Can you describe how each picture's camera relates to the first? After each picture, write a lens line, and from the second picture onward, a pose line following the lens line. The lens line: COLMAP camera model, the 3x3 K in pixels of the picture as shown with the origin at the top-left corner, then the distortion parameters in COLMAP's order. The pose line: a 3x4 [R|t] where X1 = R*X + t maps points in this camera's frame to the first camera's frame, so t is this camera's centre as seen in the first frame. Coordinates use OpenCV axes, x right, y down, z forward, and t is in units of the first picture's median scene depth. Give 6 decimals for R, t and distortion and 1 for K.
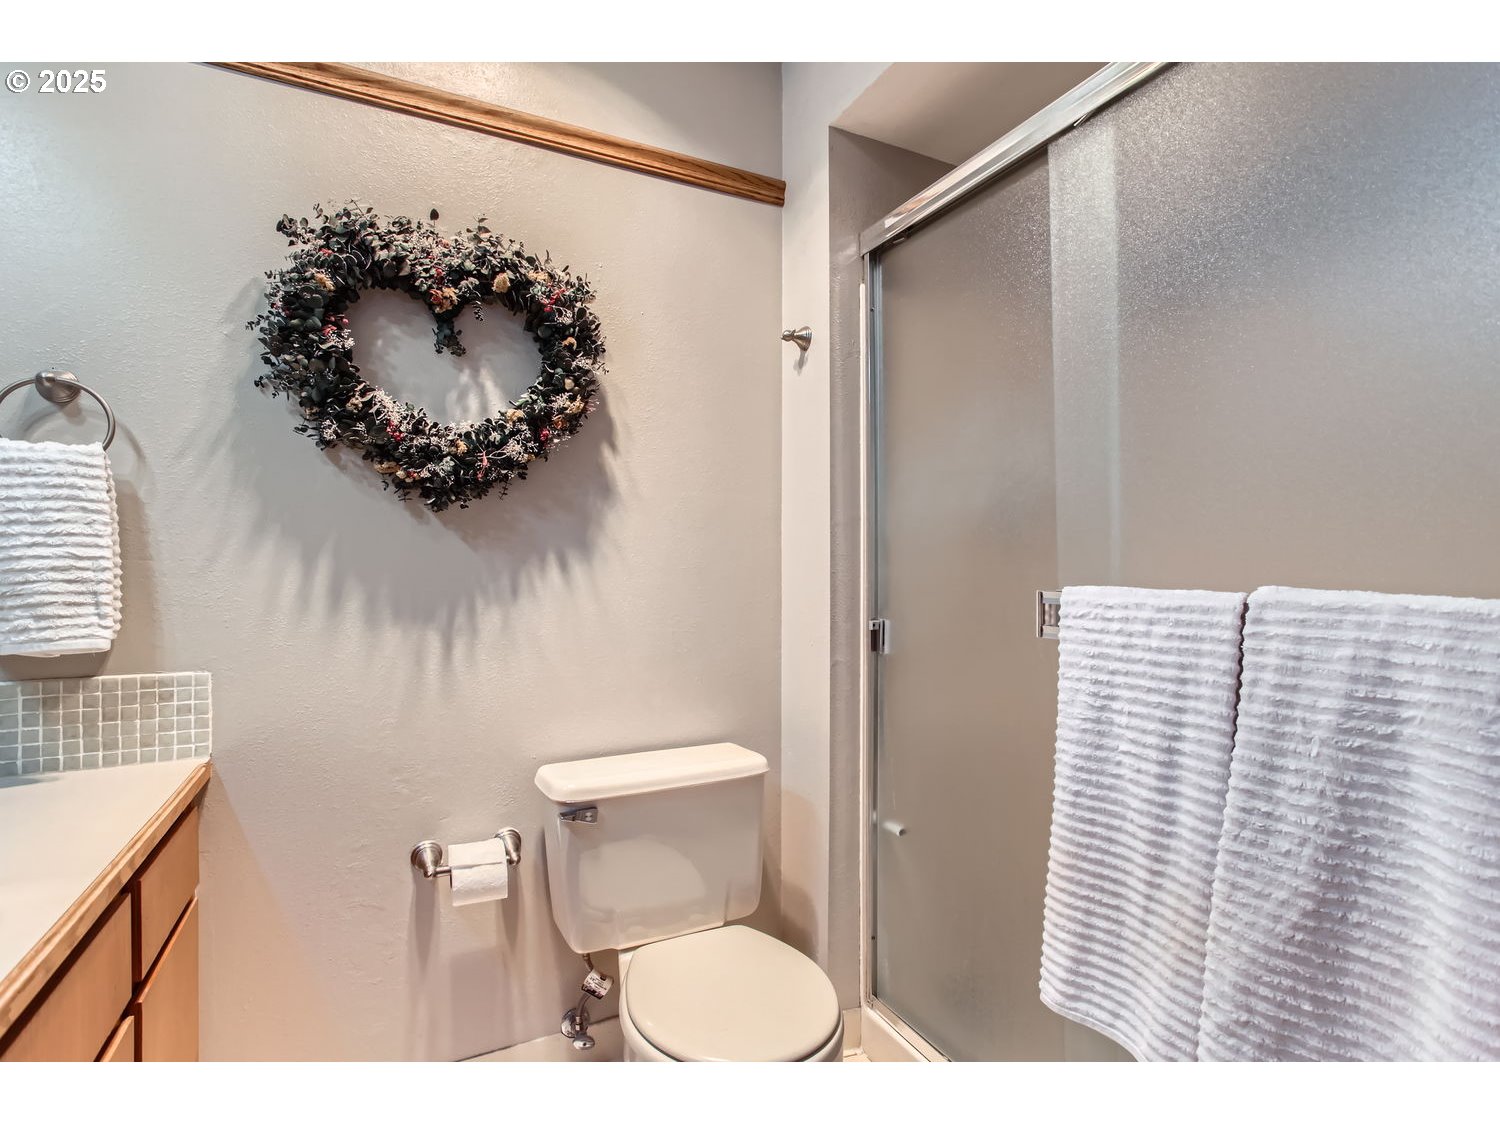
lens RADIAL K [[734.4, 0, 761.0], [0, 734.4, 573.9], [0, 0, 1]] dist [-0.028318, 0.013042]
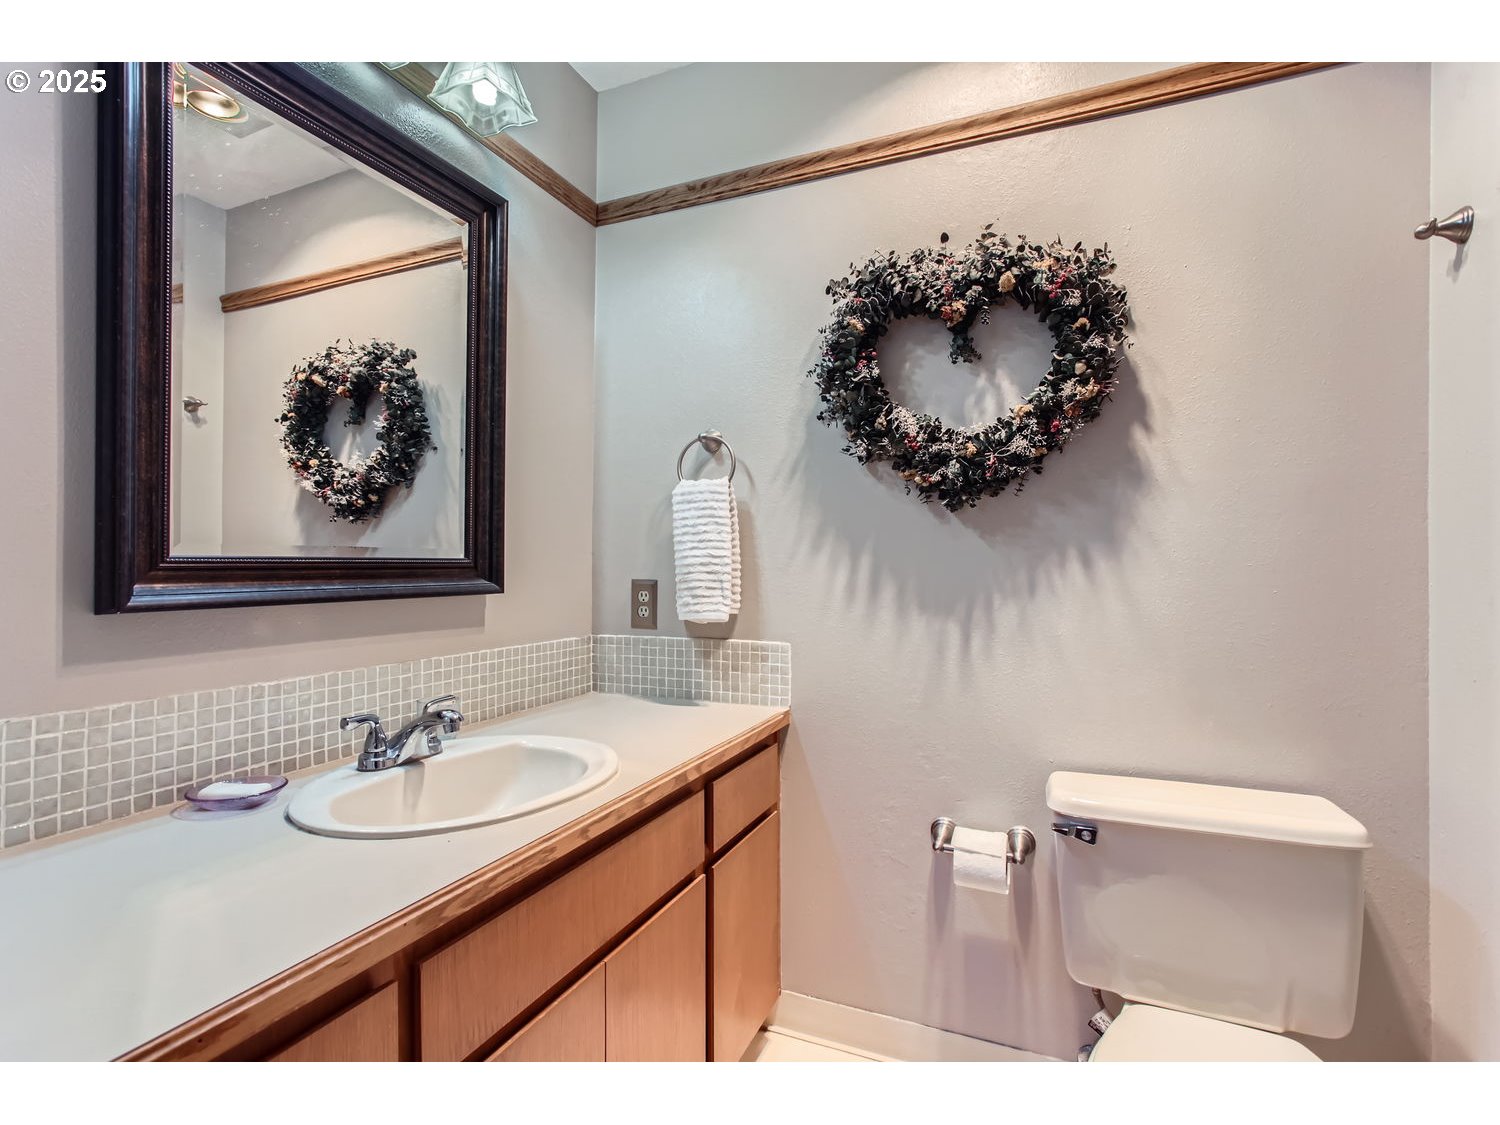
lens RADIAL K [[734.4, 0, 751.2], [0, 734.4, 561.4], [0, 0, 1]] dist [-0.028318, 0.013042]
pose [[0.635872, -0.000489, -0.771794, 0.201796], [-0.008317, 0.999937, -0.007486, -0.001633], [0.771749, 0.011179, 0.635829, 0.091364]]
